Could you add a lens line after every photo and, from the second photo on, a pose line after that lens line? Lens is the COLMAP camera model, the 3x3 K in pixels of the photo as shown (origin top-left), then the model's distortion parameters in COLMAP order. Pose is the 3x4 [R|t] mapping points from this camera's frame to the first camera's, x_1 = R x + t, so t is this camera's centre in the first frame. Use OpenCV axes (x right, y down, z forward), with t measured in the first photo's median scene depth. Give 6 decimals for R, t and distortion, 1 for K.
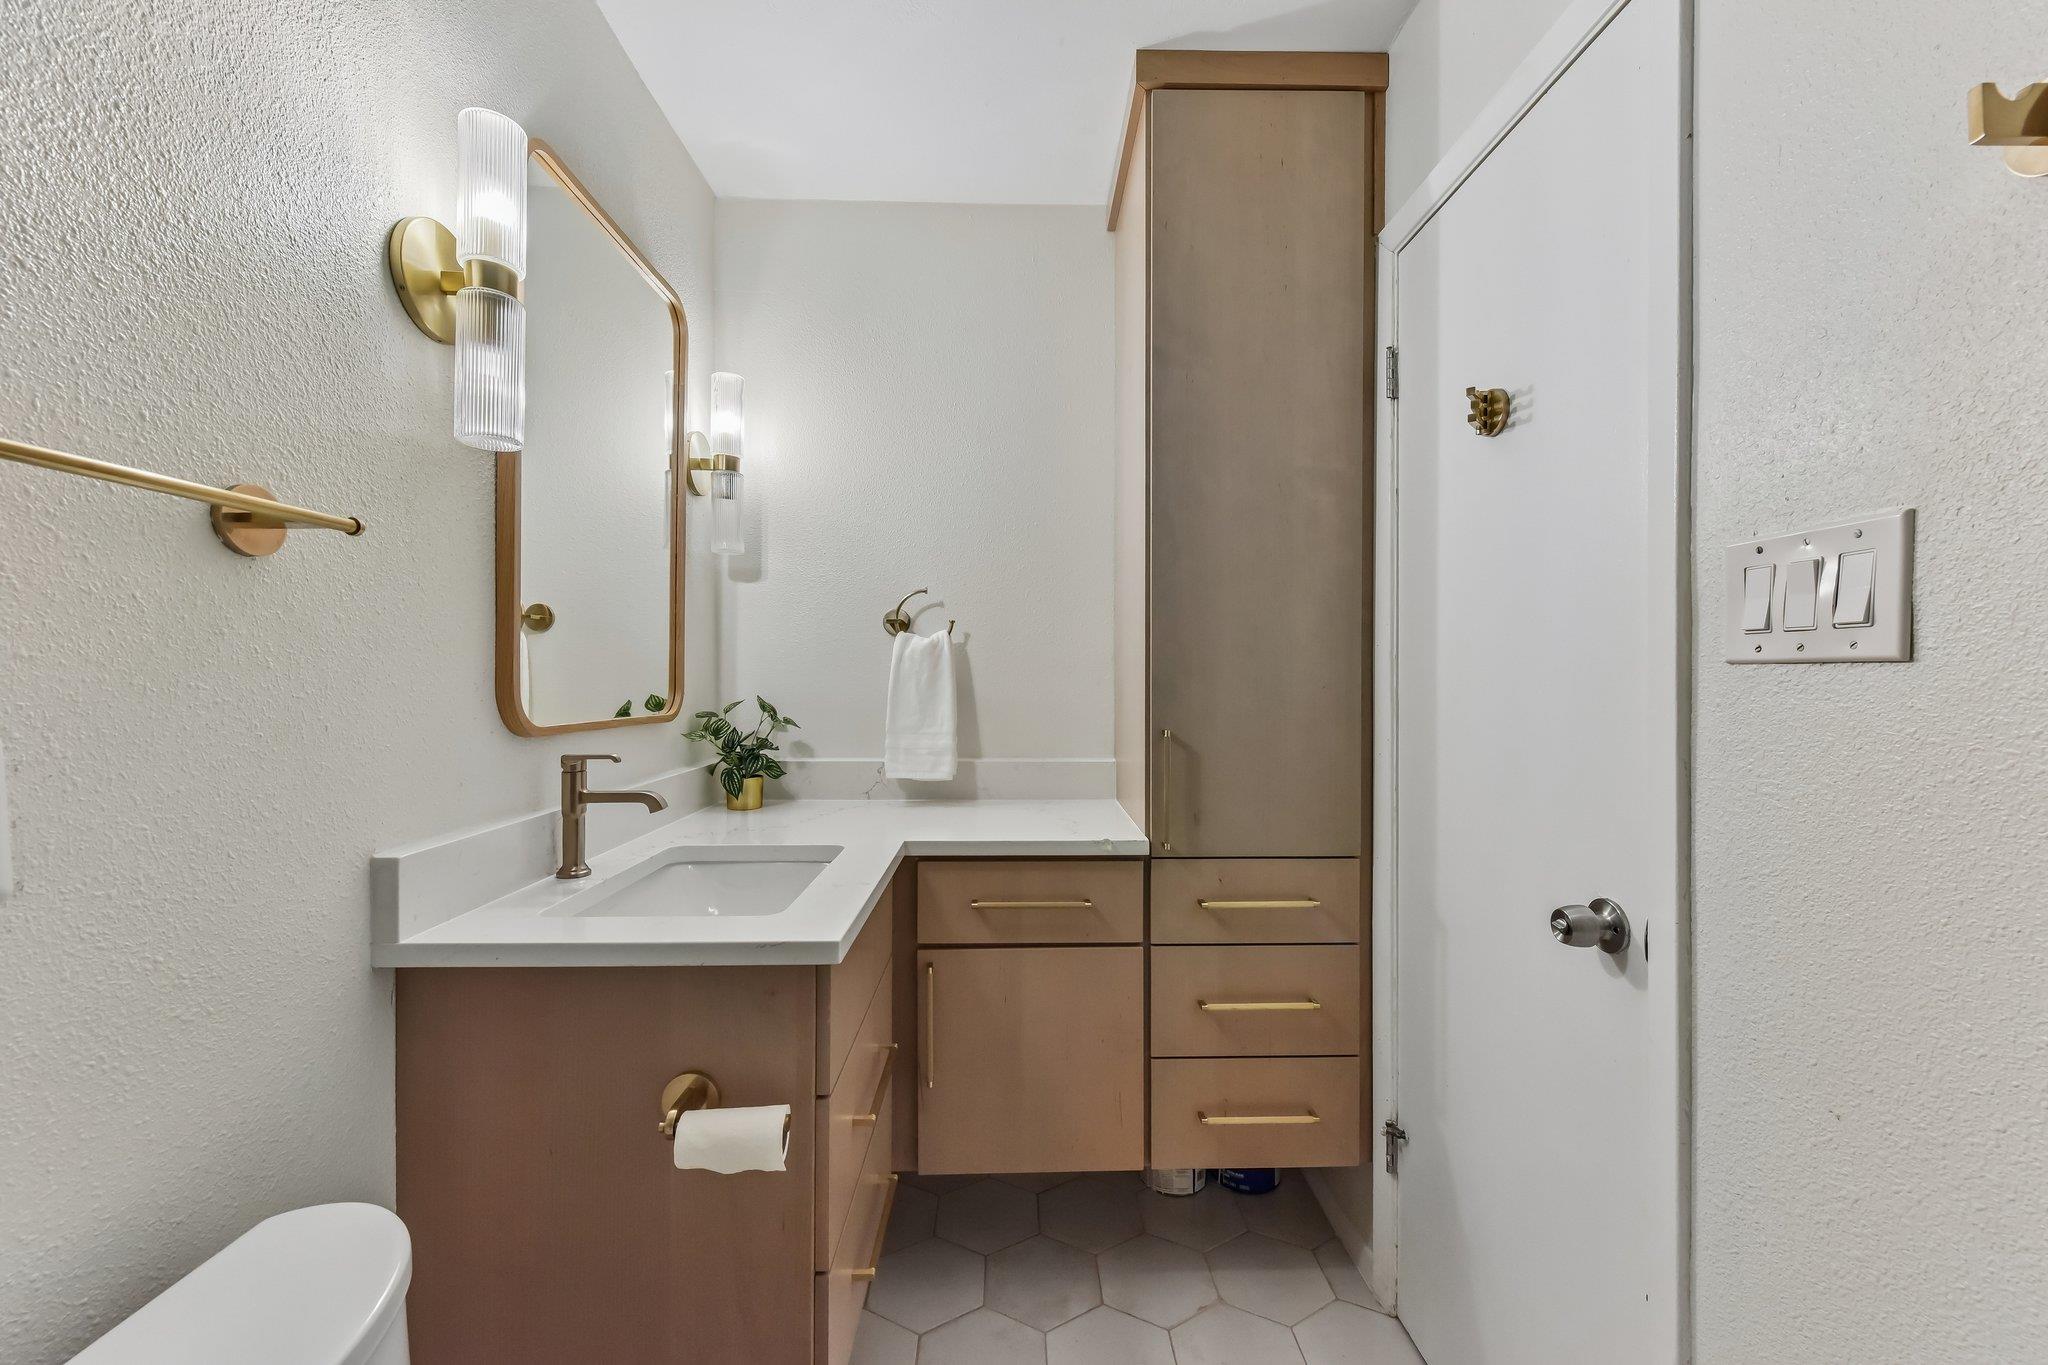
lens RADIAL K [[805.6, 0, 1033.7], [0, 805.6, 685.1], [0, 0, 1]] dist [0.005058, -0.000413]
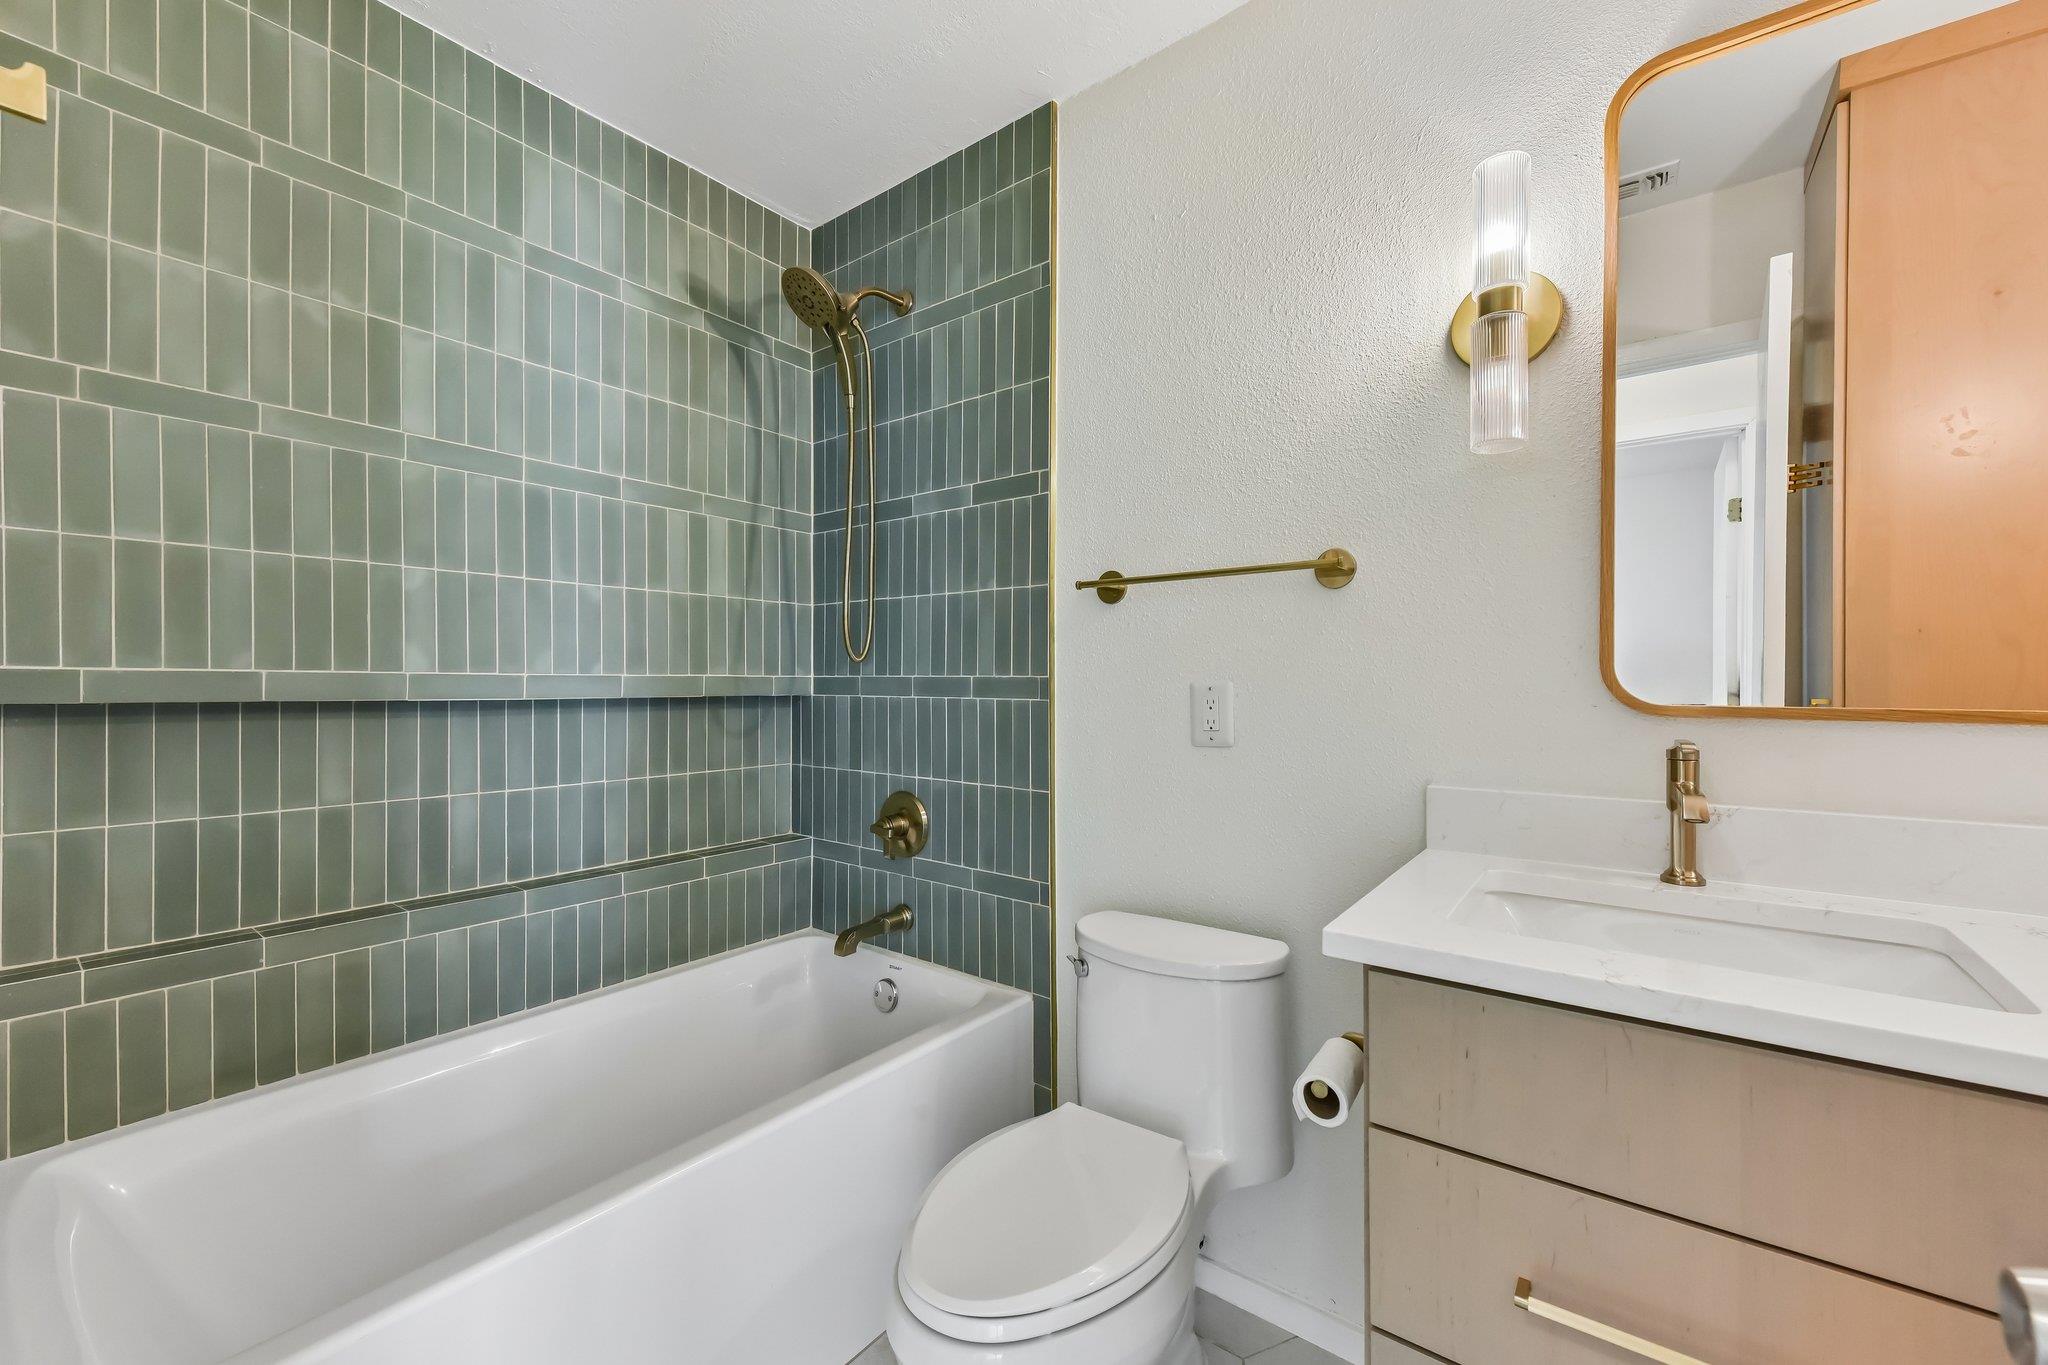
lens RADIAL K [[805.6, 0, 1033.7], [0, 805.6, 685.1], [0, 0, 1]] dist [0.005058, -0.000413]
pose [[-0.621052, -0.000374, -0.783769, 0.629852], [-0.007515, 0.999957, 0.005478, 0.036387], [0.783733, 0.009292, -0.621028, 1.202238]]
